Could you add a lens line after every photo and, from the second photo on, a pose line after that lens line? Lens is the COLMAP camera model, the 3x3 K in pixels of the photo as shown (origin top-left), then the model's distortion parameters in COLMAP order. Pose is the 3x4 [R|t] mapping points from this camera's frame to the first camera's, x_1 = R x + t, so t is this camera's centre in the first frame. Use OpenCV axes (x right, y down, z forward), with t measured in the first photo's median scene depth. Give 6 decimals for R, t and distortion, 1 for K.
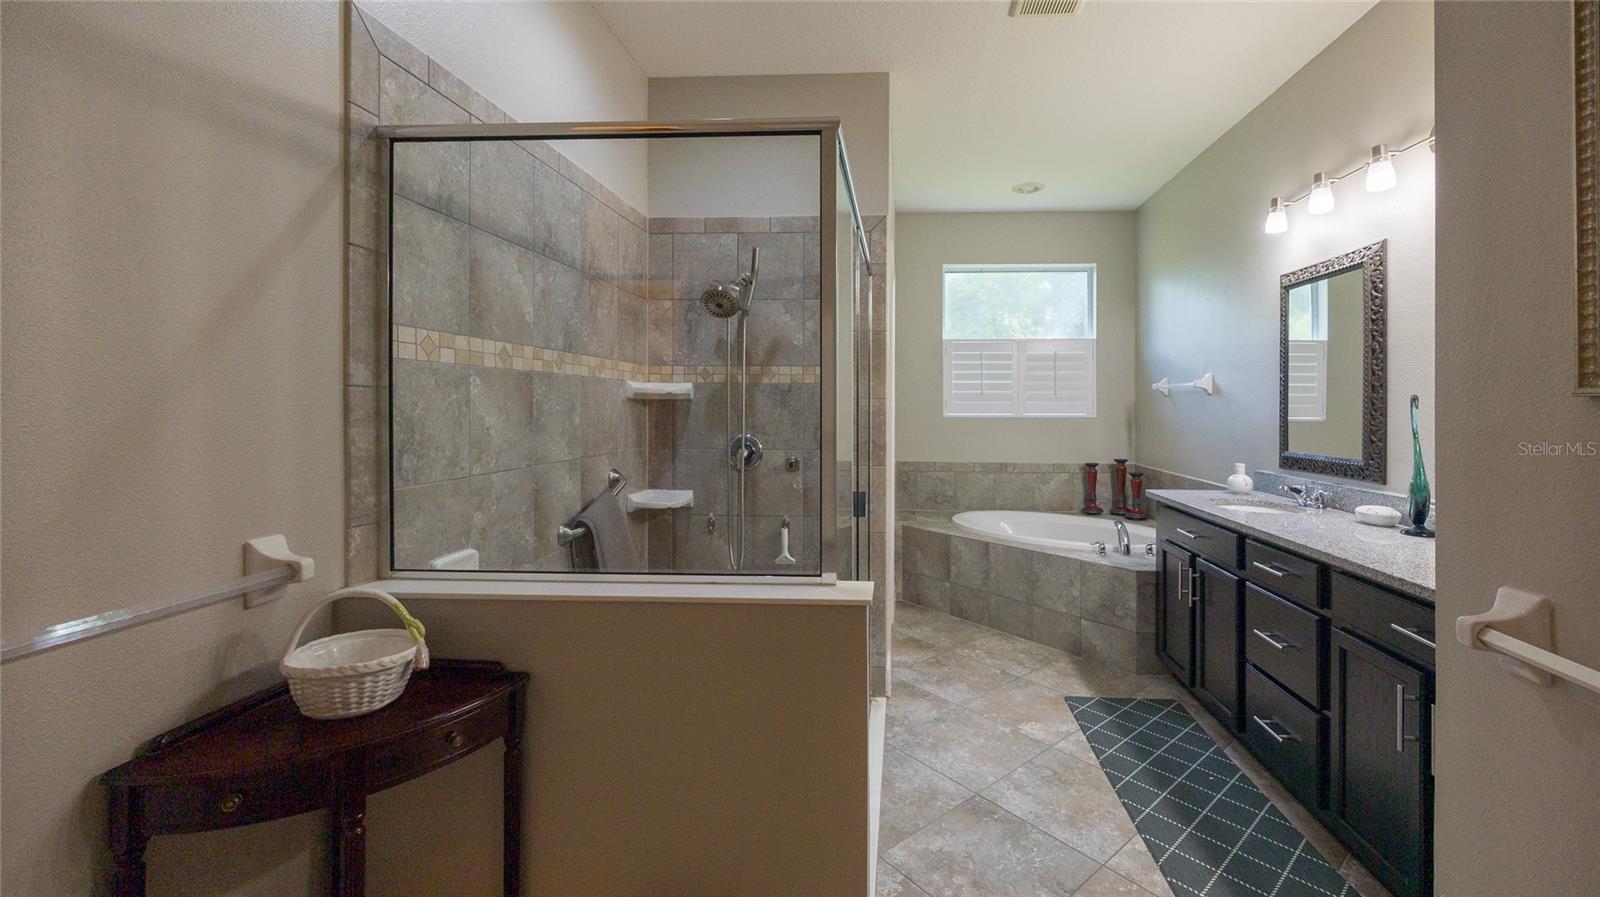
lens RADIAL K [[619.2, 0, 856.5], [0, 619.2, 399.3], [0, 0, 1]] dist [-0.003134, 0.000019]
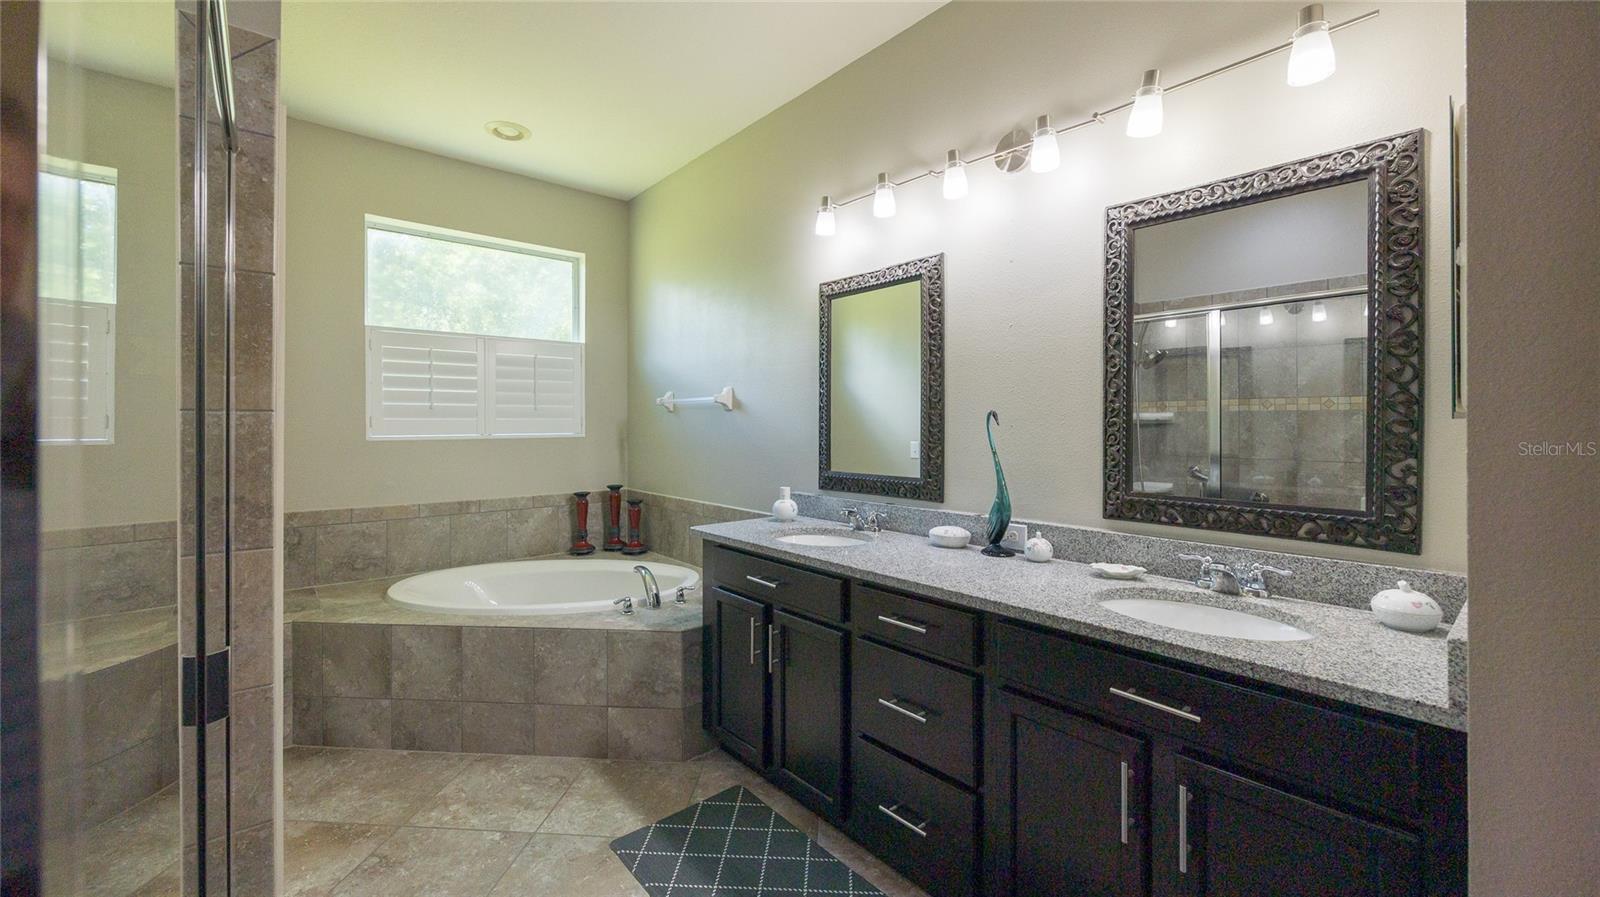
lens RADIAL K [[619.2, 0, 792.5], [0, 619.2, 420.3], [0, 0, 1]] dist [-0.003134, 0.000019]
pose [[0.710377, -0.000334, 0.703822, -0.004650], [-0.004033, 0.999982, 0.004545, 0.002575], [-0.703810, -0.006067, 0.710362, 0.305826]]
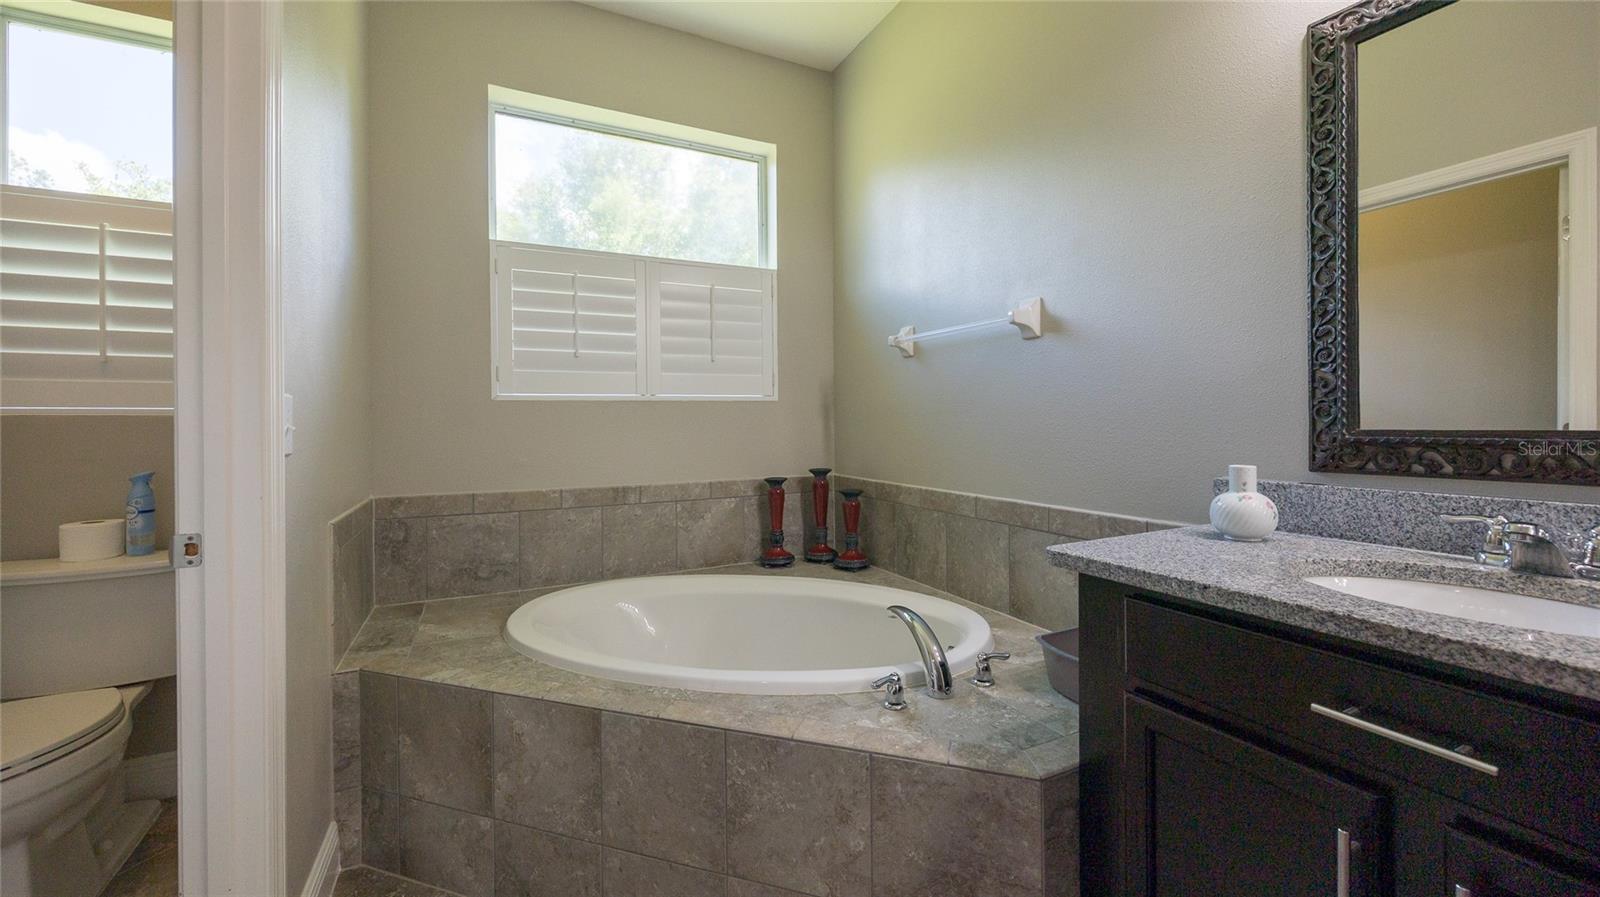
lens RADIAL K [[619.2, 0, 827.0], [0, 619.2, 423.7], [0, 0, 1]] dist [-0.003134, 0.000019]
pose [[0.832017, -0.010783, 0.554646, 0.139035], [0.001087, 0.999841, 0.017808, 0.059833], [-0.554750, -0.014214, 0.831896, 0.700383]]
